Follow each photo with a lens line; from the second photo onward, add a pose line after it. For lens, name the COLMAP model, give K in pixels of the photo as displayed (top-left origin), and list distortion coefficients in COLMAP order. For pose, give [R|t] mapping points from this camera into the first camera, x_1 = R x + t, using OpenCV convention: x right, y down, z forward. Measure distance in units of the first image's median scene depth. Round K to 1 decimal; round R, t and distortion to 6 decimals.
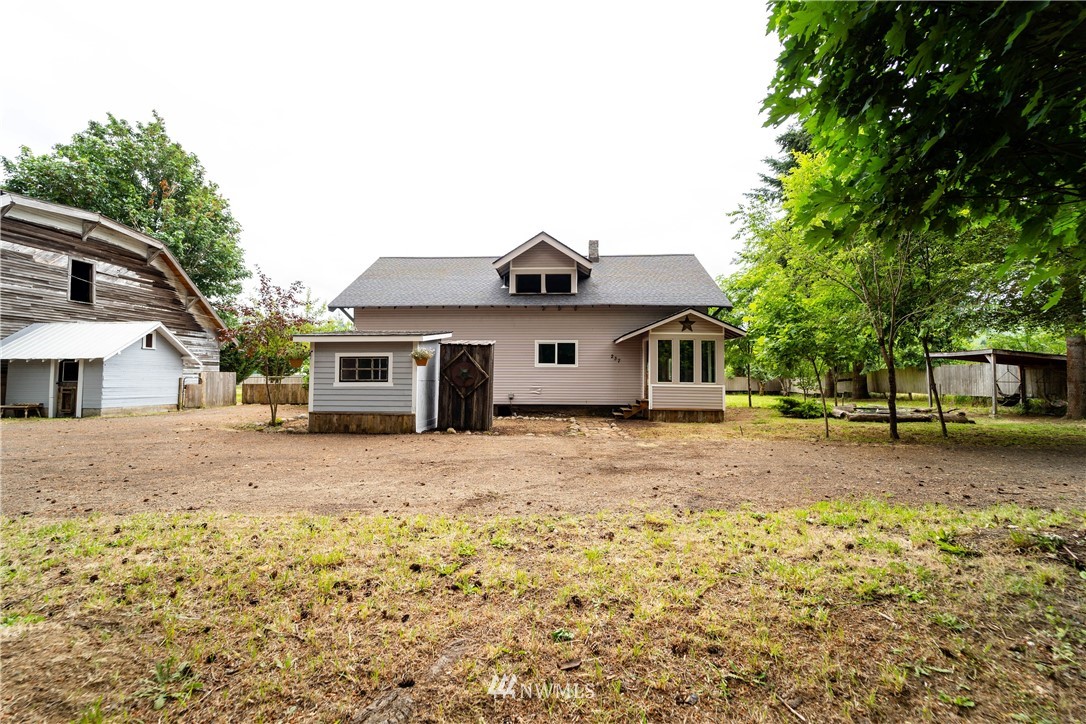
lens RADIAL K [[441.3, 0, 544.9], [0, 441.3, 367.9], [0, 0, 1]] dist [-0.023250, 0.001571]
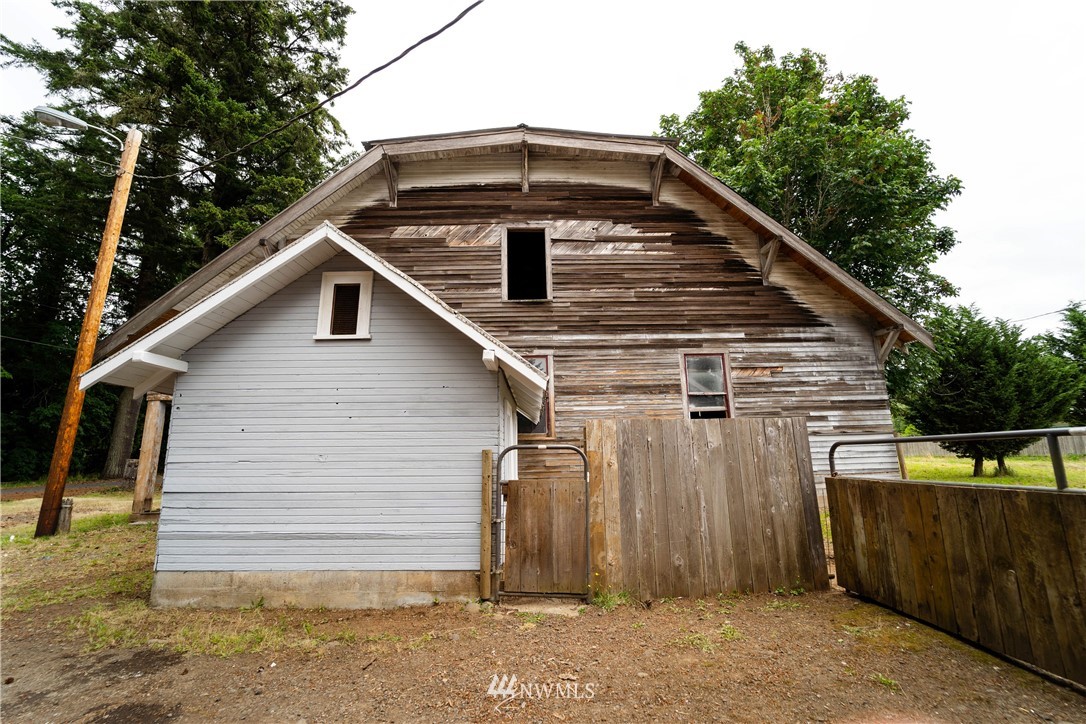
lens RADIAL K [[441.3, 0, 543.8], [0, 441.3, 356.5], [0, 0, 1]] dist [-0.023250, 0.001571]
pose [[0.072367, -0.213838, -0.974185, -0.607358], [0.041193, 0.976553, -0.211298, 0.025105], [0.996527, -0.024838, 0.079479, 1.026022]]
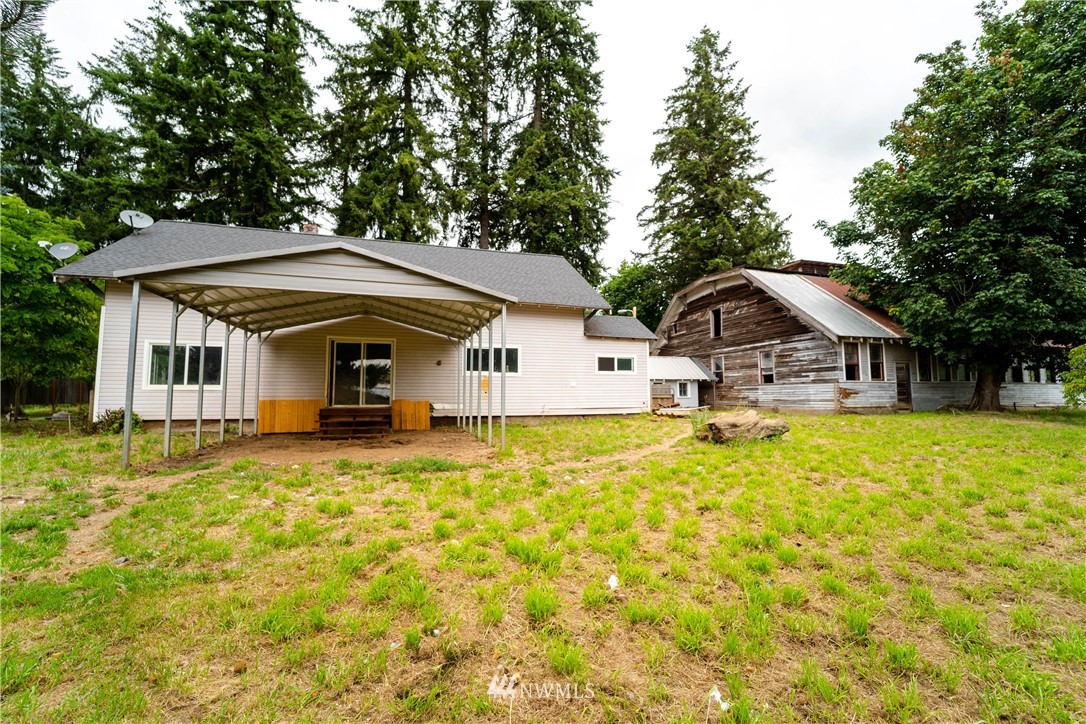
lens RADIAL K [[441.3, 0, 543.7], [0, 441.3, 362.0], [0, 0, 1]] dist [-0.023250, 0.001571]
pose [[-0.942678, -0.024811, -0.332780, -0.039906], [0.007819, 0.995316, -0.096359, 0.071708], [0.333612, -0.093437, -0.938068, 2.297108]]
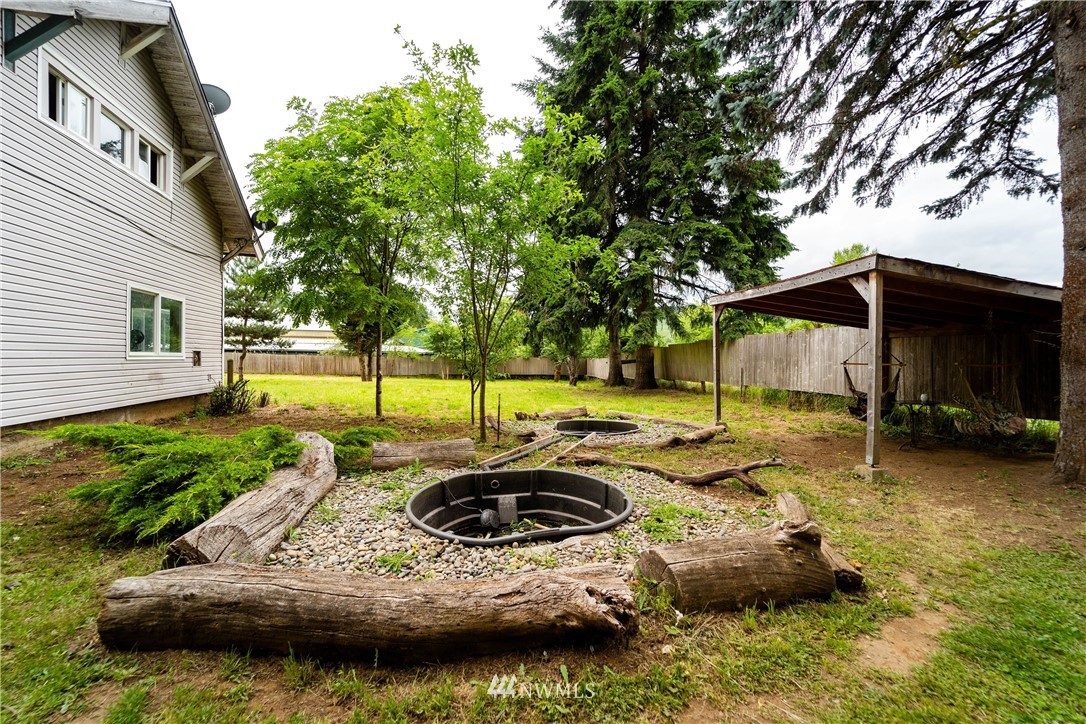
lens RADIAL K [[441.3, 0, 537.3], [0, 441.3, 364.2], [0, 0, 1]] dist [-0.023250, 0.001571]
pose [[0.958282, 0.007801, 0.285717, 0.652743], [-0.017428, 0.999362, 0.031167, 0.025576], [-0.285292, -0.034847, 0.957807, 0.697834]]
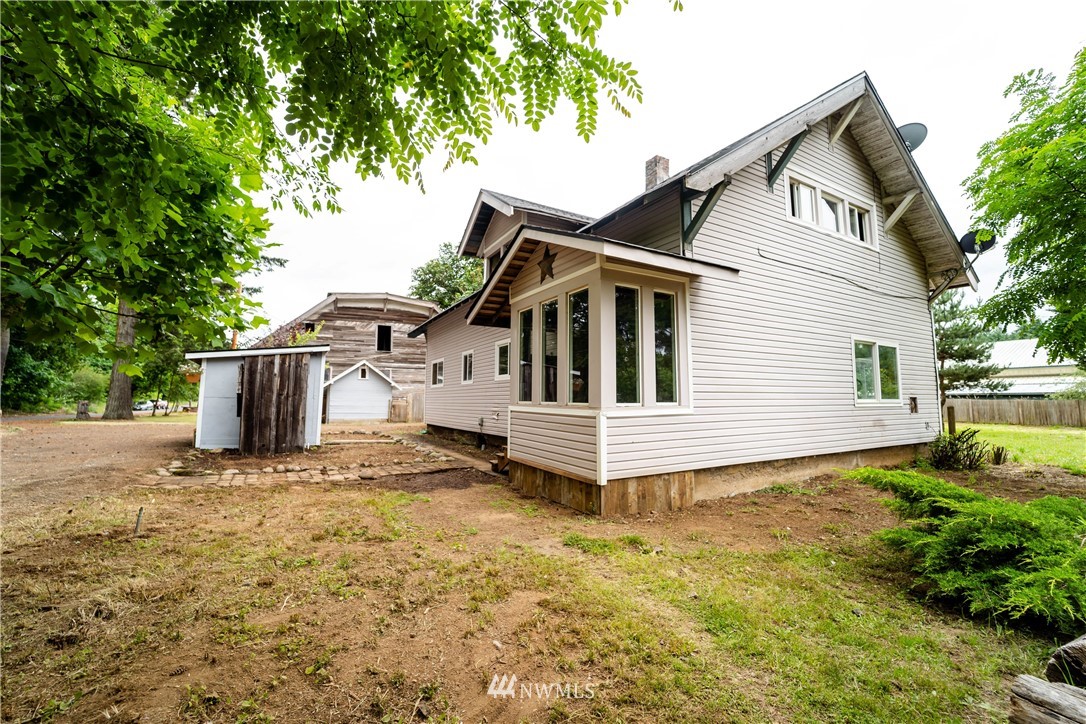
lens RADIAL K [[441.3, 0, 547.8], [0, 441.3, 365.8], [0, 0, 1]] dist [-0.023250, 0.001571]
pose [[0.528189, -0.070702, -0.846178, 0.607886], [0.017632, 0.997226, -0.072316, 0.025965], [0.848944, 0.023277, 0.527970, 0.698485]]
